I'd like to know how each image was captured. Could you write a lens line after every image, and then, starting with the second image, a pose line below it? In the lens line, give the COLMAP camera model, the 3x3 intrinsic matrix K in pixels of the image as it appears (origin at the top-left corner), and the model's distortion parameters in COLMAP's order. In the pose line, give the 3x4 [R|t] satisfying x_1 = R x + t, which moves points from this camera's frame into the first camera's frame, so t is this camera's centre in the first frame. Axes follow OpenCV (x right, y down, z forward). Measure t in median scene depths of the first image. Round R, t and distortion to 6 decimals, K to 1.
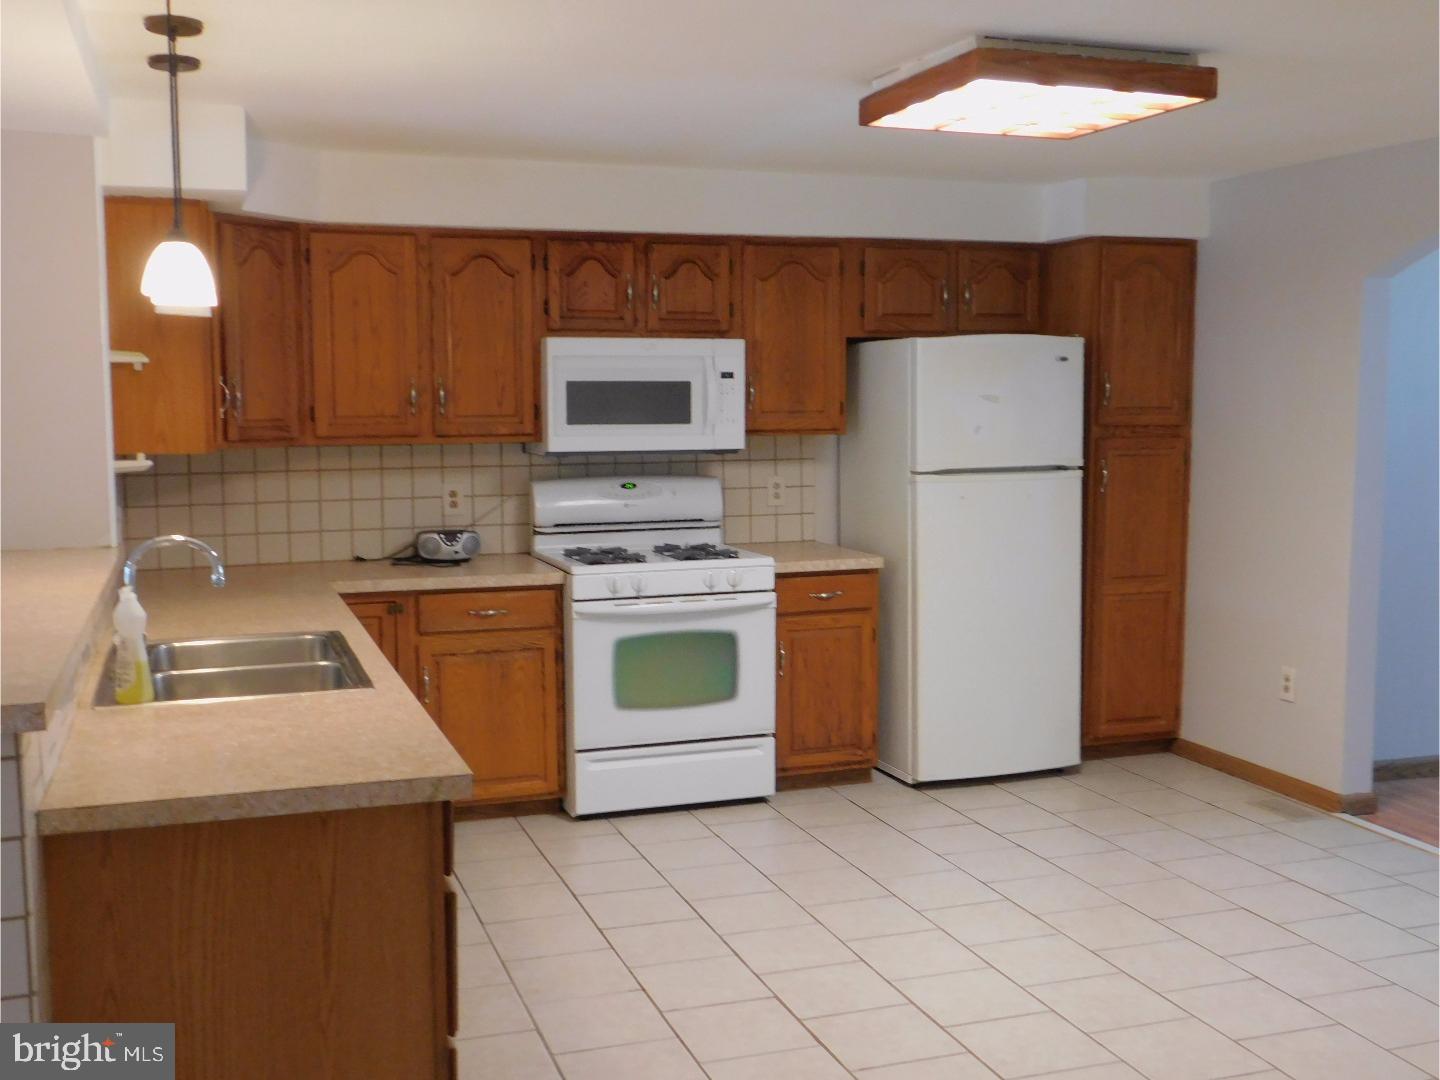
lens RADIAL K [[1495.2, 0, 720.0], [0, 1495.2, 540.0], [0, 0, 1]] dist [-0.010180, -0.004165]
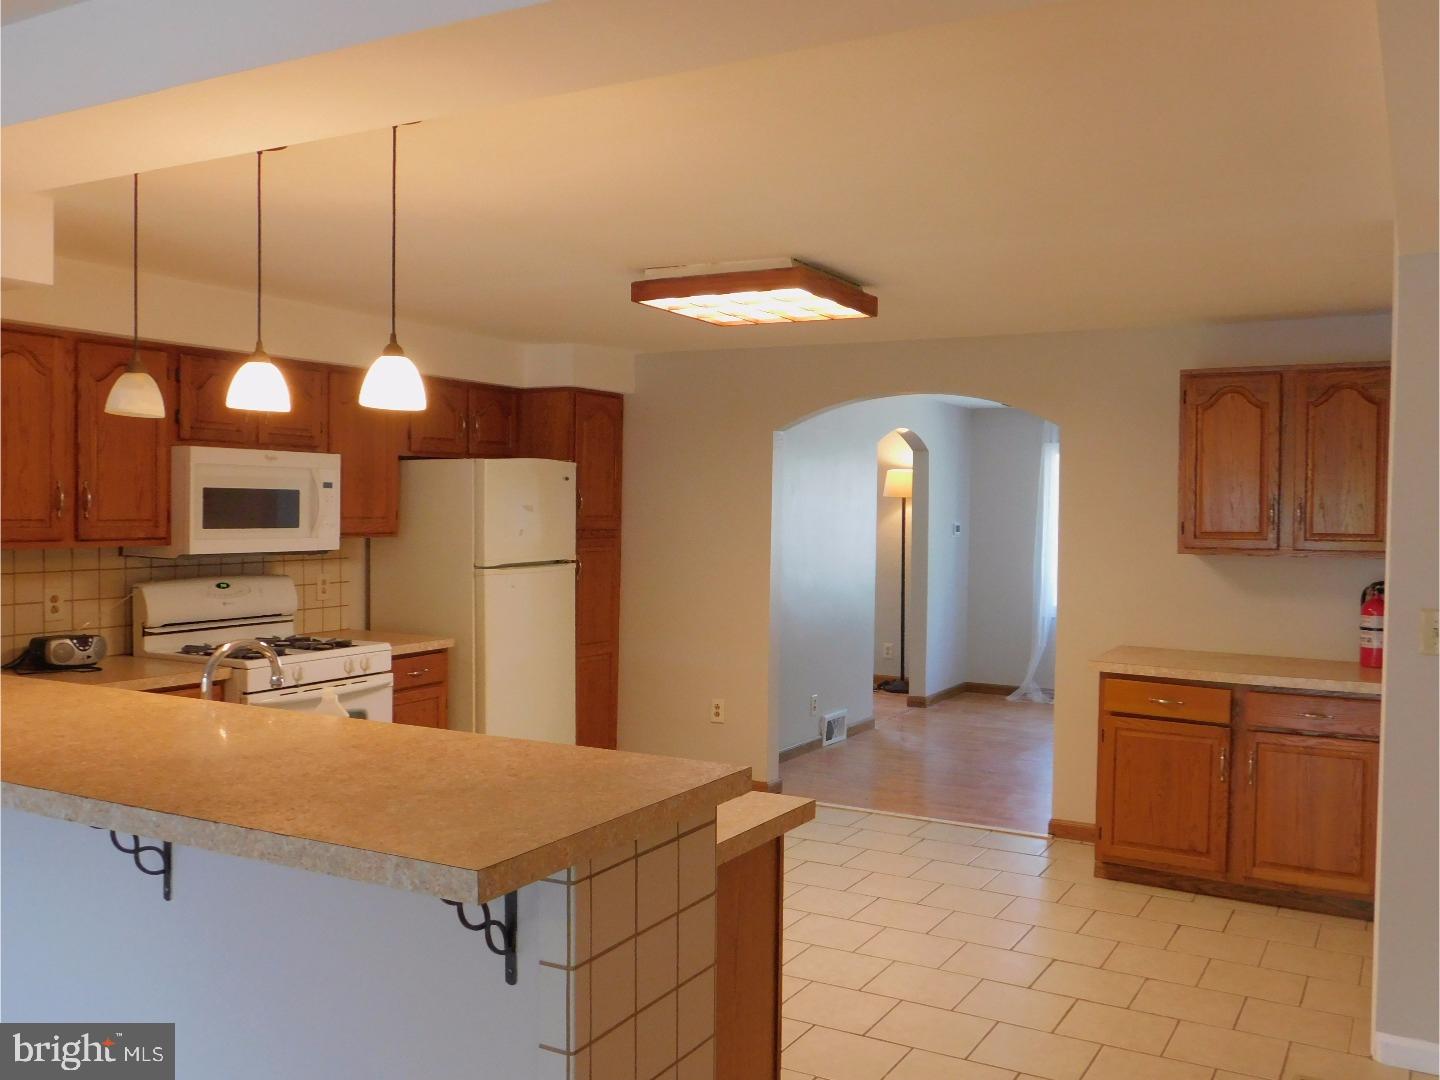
lens RADIAL K [[1240.4, 0, 720.0], [0, 1240.4, 540.0], [0, 0, 1]] dist [-0.002471, -0.002229]
pose [[0.755168, -0.006031, 0.655503, -0.389187], [0.050352, 0.997537, -0.048829, -0.007760], [-0.653594, 0.069880, 0.753612, 0.098683]]
